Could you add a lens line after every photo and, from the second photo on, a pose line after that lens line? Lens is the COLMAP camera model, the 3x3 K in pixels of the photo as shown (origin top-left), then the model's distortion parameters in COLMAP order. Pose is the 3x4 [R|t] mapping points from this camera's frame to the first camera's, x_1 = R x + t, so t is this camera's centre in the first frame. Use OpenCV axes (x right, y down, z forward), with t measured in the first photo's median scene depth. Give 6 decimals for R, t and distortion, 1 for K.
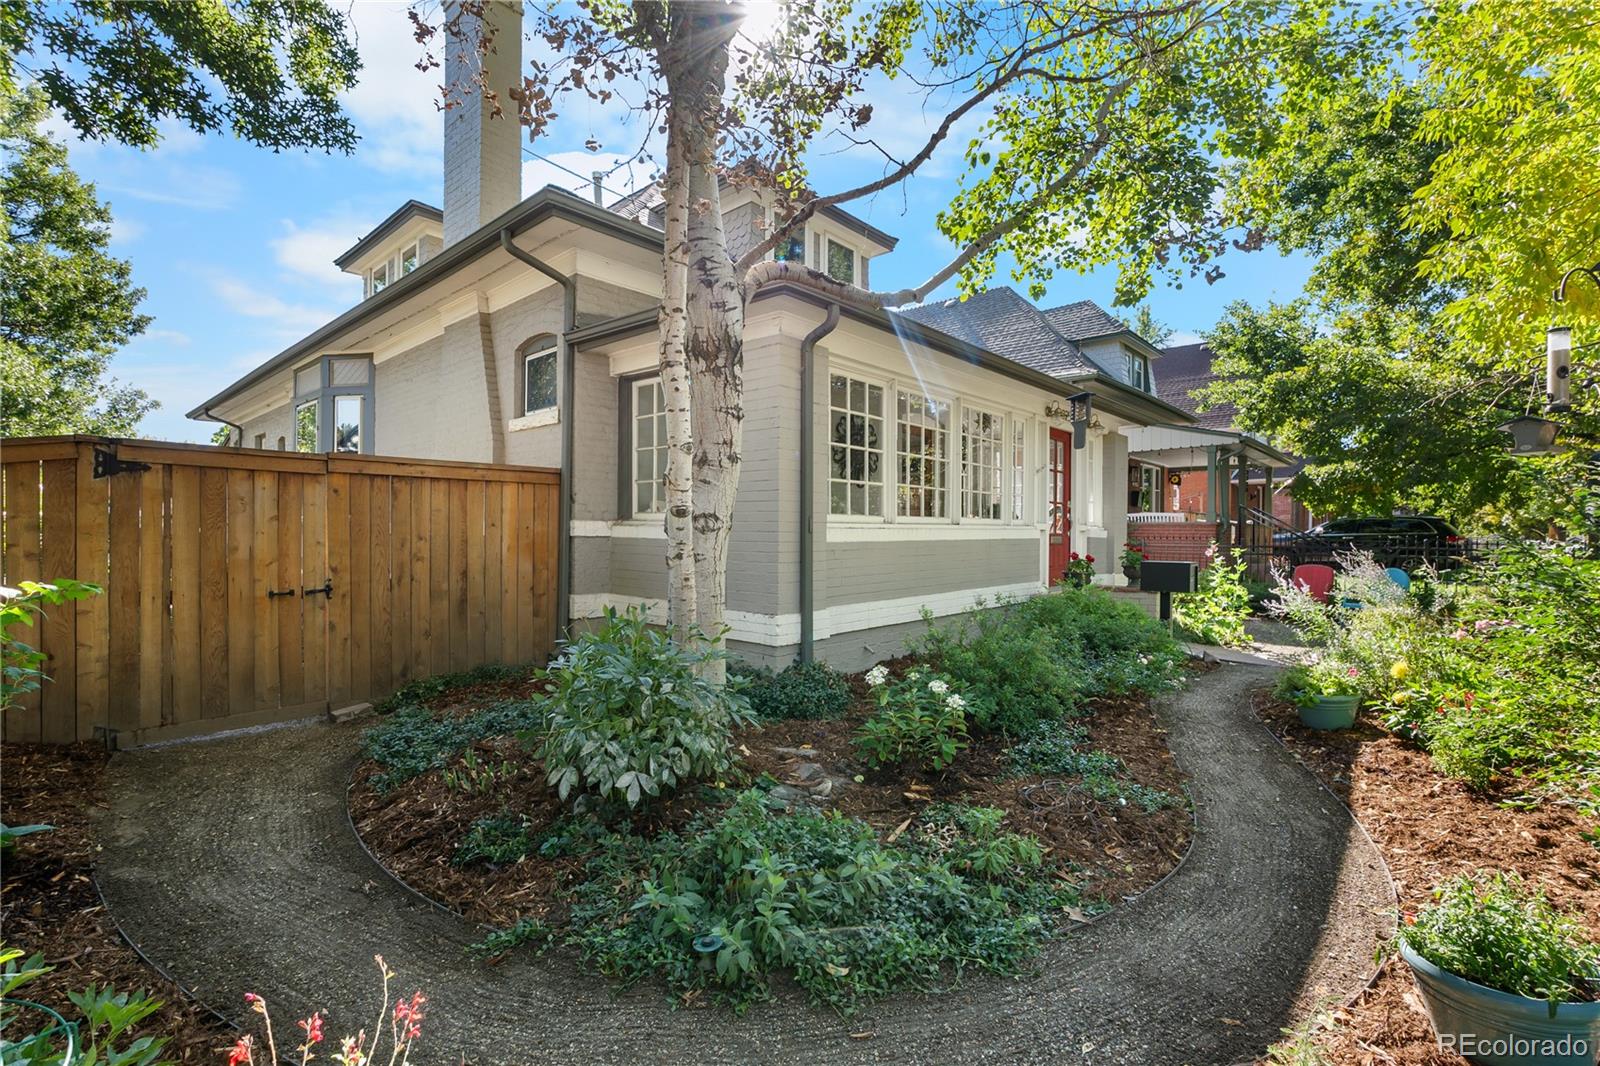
lens RADIAL K [[715.3, 0, 800.0], [0, 715.3, 533.0], [0, 0, 1]] dist [0.002539, -0.000073]
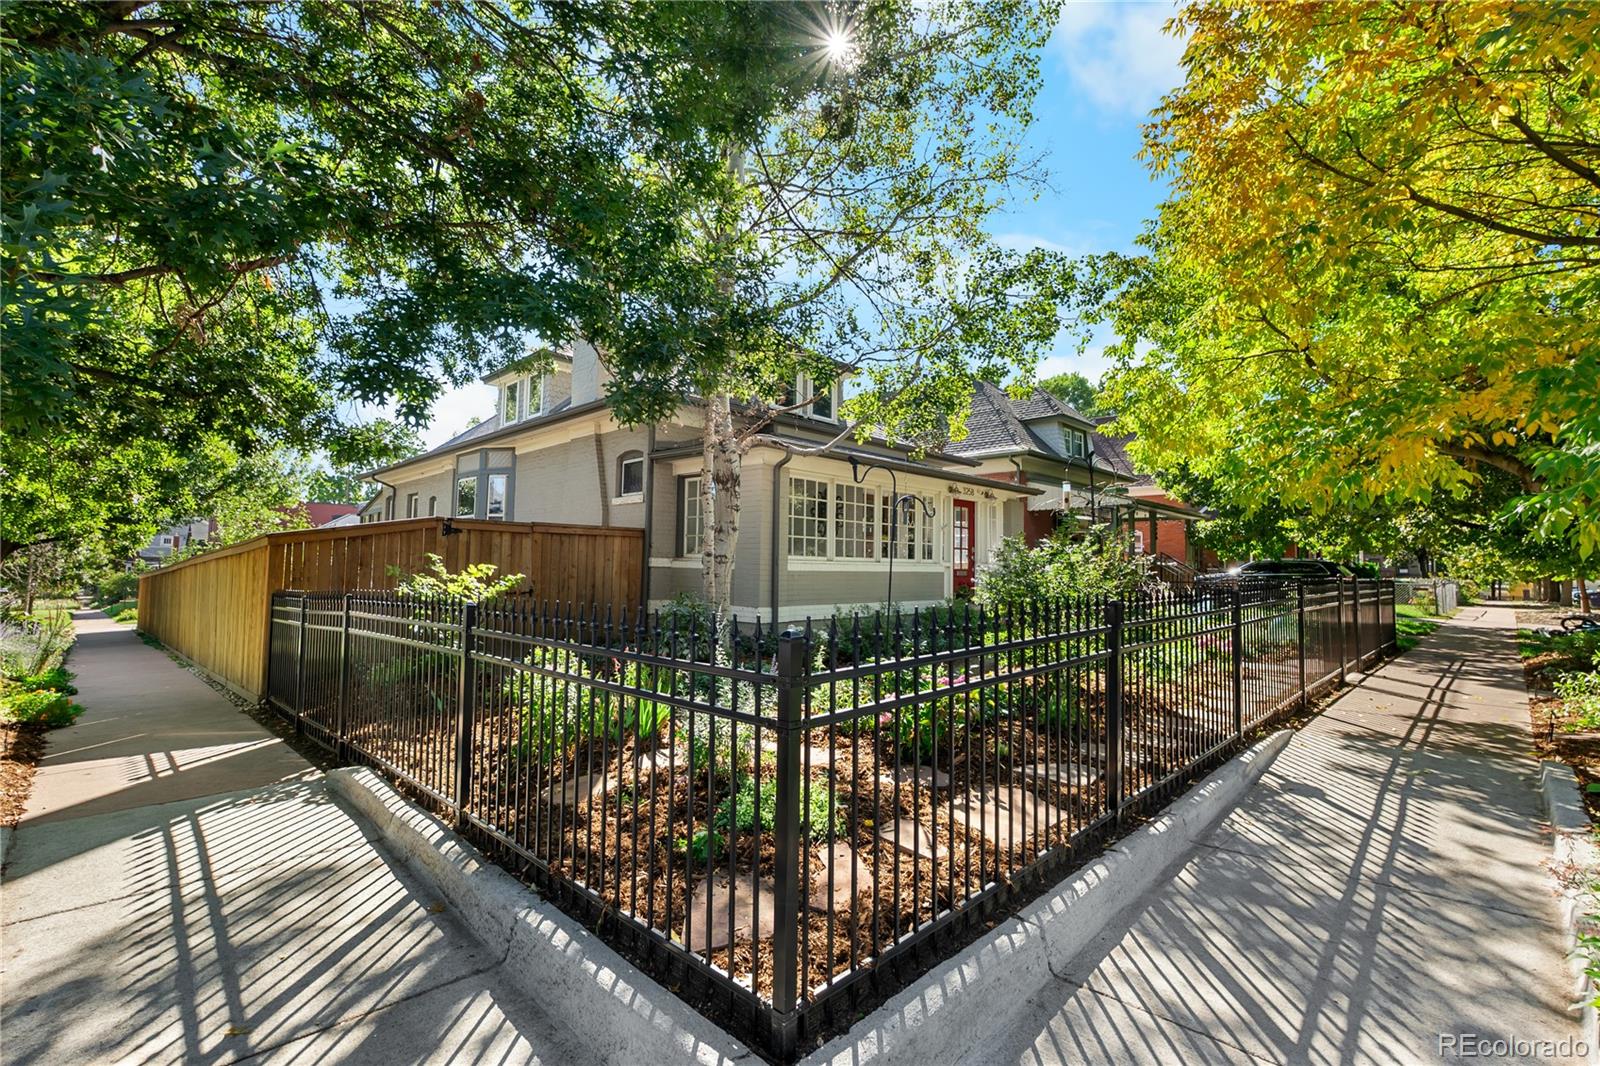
lens RADIAL K [[715.3, 0, 800.0], [0, 715.3, 533.0], [0, 0, 1]] dist [0.002539, -0.000073]
pose [[0.998651, 0.006021, -0.051581, 0.140134], [-0.008831, 0.998479, -0.054425, 0.014062], [0.051175, 0.054807, 0.997185, -0.739039]]
